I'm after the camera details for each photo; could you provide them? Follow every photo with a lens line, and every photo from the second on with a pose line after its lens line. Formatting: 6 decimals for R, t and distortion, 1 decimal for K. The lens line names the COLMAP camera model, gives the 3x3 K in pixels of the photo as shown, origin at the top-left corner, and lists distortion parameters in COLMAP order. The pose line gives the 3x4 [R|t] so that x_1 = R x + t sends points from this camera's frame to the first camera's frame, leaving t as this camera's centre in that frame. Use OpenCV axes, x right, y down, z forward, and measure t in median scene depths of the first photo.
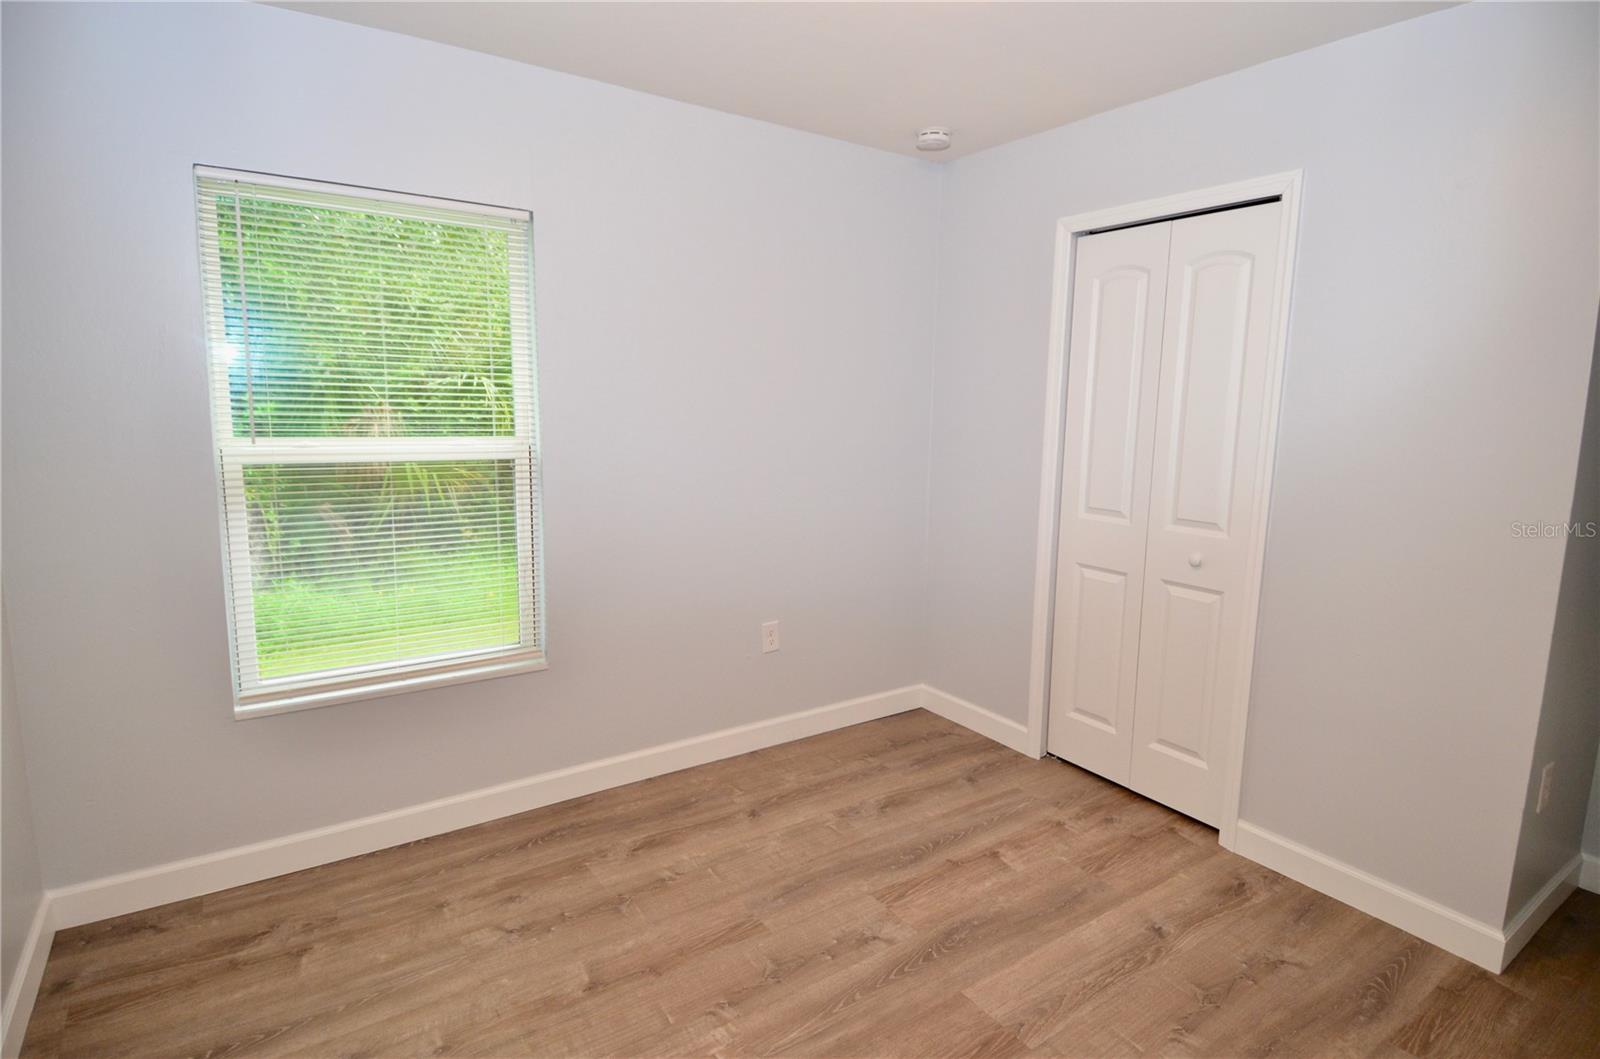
lens RADIAL K [[829.0, 0, 813.6], [0, 829.0, 515.4], [0, 0, 1]] dist [0.050333, -0.058340]
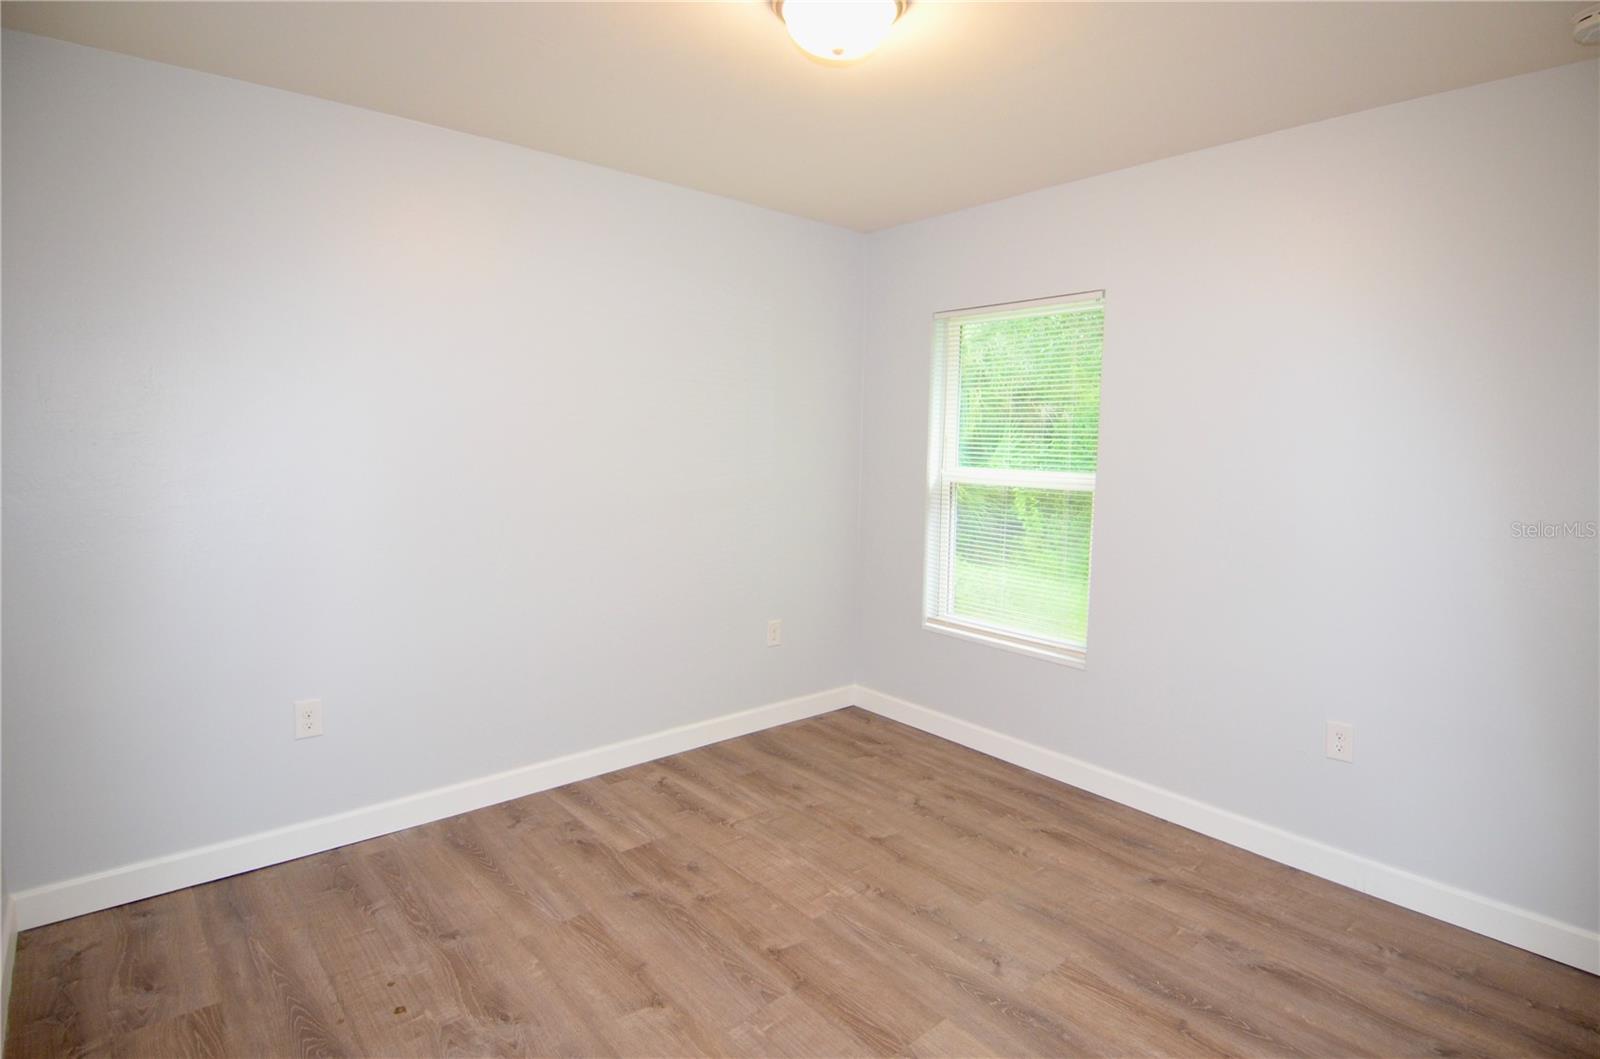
lens RADIAL K [[829.0, 0, 813.6], [0, 829.0, 515.4], [0, 0, 1]] dist [0.050333, -0.058340]
pose [[0.100899, 0.075890, -0.991998, 0.895243], [-0.149280, 0.986953, 0.060320, -0.051687], [0.983634, 0.141999, 0.110912, 0.520932]]
